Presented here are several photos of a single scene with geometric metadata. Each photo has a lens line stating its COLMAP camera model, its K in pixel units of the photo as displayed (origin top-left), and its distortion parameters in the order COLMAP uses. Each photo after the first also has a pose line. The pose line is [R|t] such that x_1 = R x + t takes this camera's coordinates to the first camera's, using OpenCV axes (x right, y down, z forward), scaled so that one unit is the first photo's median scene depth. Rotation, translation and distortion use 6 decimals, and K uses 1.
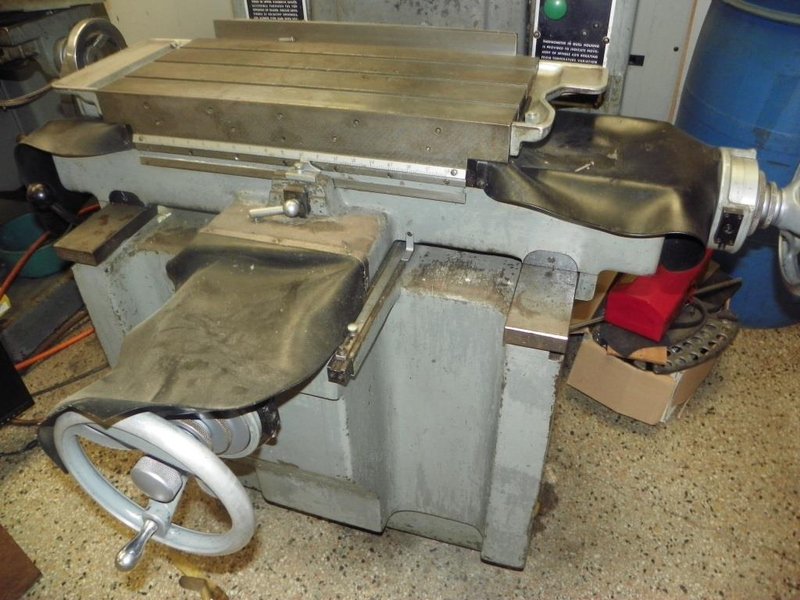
lens RADIAL K [[615.7, 0, 396.8], [0, 615.7, 295.8], [0, 0, 1]] dist [-0.158322, 0.103913]
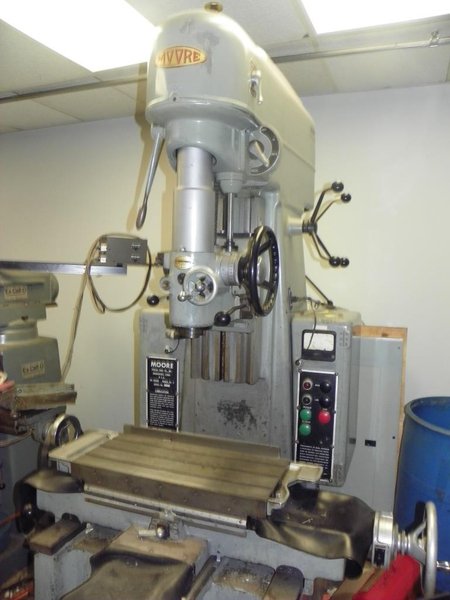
lens RADIAL K [[475.0, 0, 235.8], [0, 475.0, 304.7], [0, 0, 1]] dist [-0.136042, 0.089817]
pose [[0.998236, 0.053490, -0.025756, 0.071361], [-0.058816, 0.832020, -0.551618, 0.048385], [-0.008076, 0.552160, 0.833699, -0.650981]]
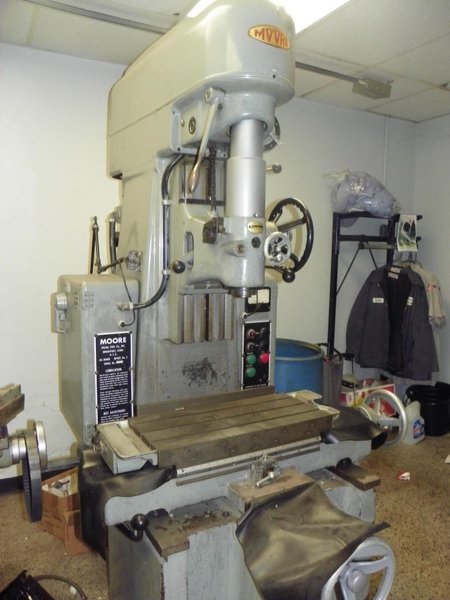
lens RADIAL K [[475.0, 0, 235.8], [0, 475.0, 304.7], [0, 0, 1]] dist [-0.136042, 0.089817]
pose [[0.669675, -0.048271, 0.741084, -1.409941], [0.427542, 0.840994, -0.331567, -0.151261], [-0.607242, 0.538886, 0.583831, -0.232889]]
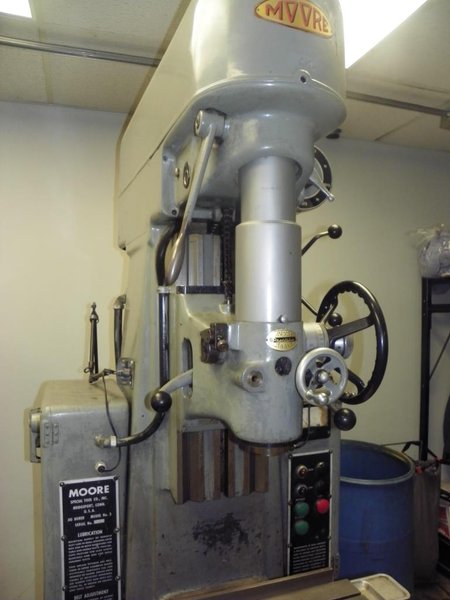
lens RADIAL K [[475.0, 0, 235.8], [0, 475.0, 304.7], [0, 0, 1]] dist [-0.136042, 0.089817]
pose [[0.792847, 0.025832, 0.608874, -0.789625], [0.357841, 0.788994, -0.499438, -0.506205], [-0.493299, 0.613858, 0.616307, -0.042351]]
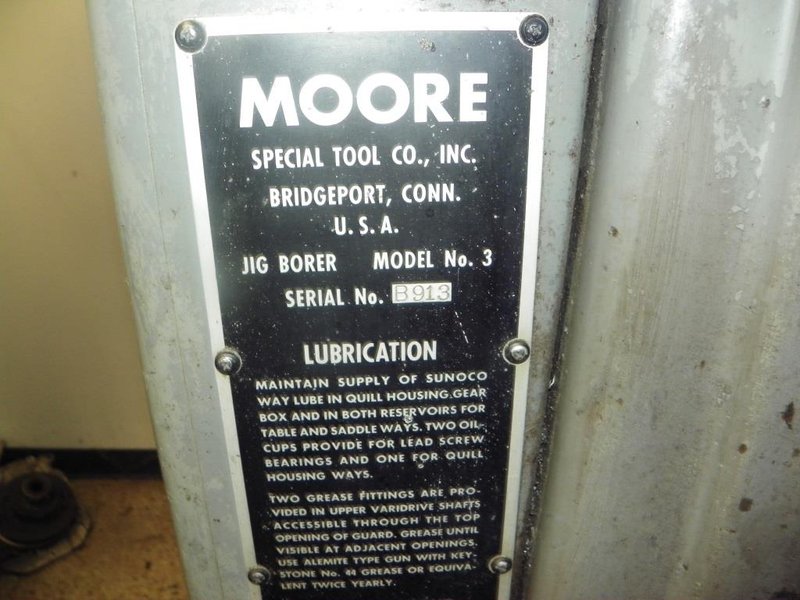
lens RADIAL K [[633.4, 0, 400.0], [0, 633.4, 300.0], [0, 0, 1]] dist [-0.136042, 0.089817]
pose [[0.942944, -0.103905, 0.316324, -0.388659], [0.193129, 0.944588, -0.265433, -0.730931], [-0.271216, 0.311380, 0.910760, 1.072465]]
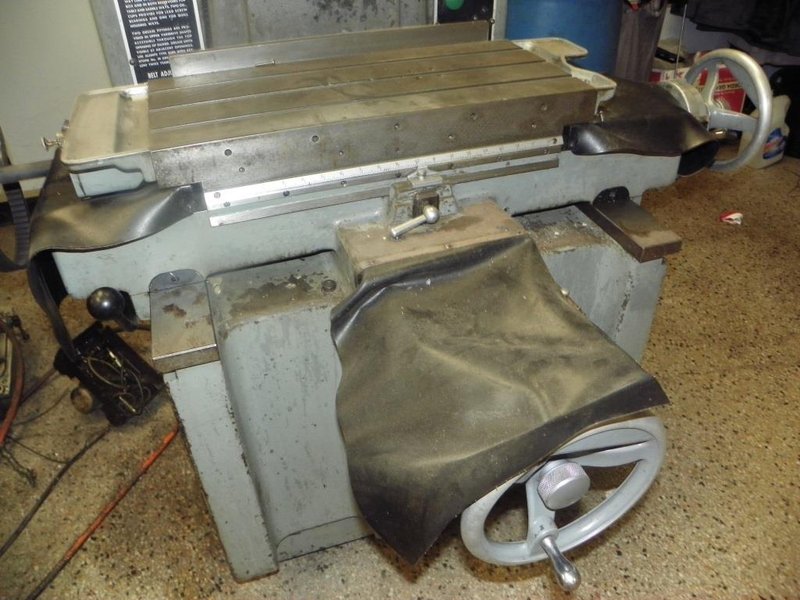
lens RADIAL K [[615.7, 0, 396.8], [0, 615.7, 295.8], [0, 0, 1]] dist [-0.158322, 0.103913]
pose [[0.797345, -0.351894, 0.490318, -0.716403], [0.359441, 0.929507, 0.082577, -0.116824], [-0.484813, 0.110398, 0.867623, 0.162498]]
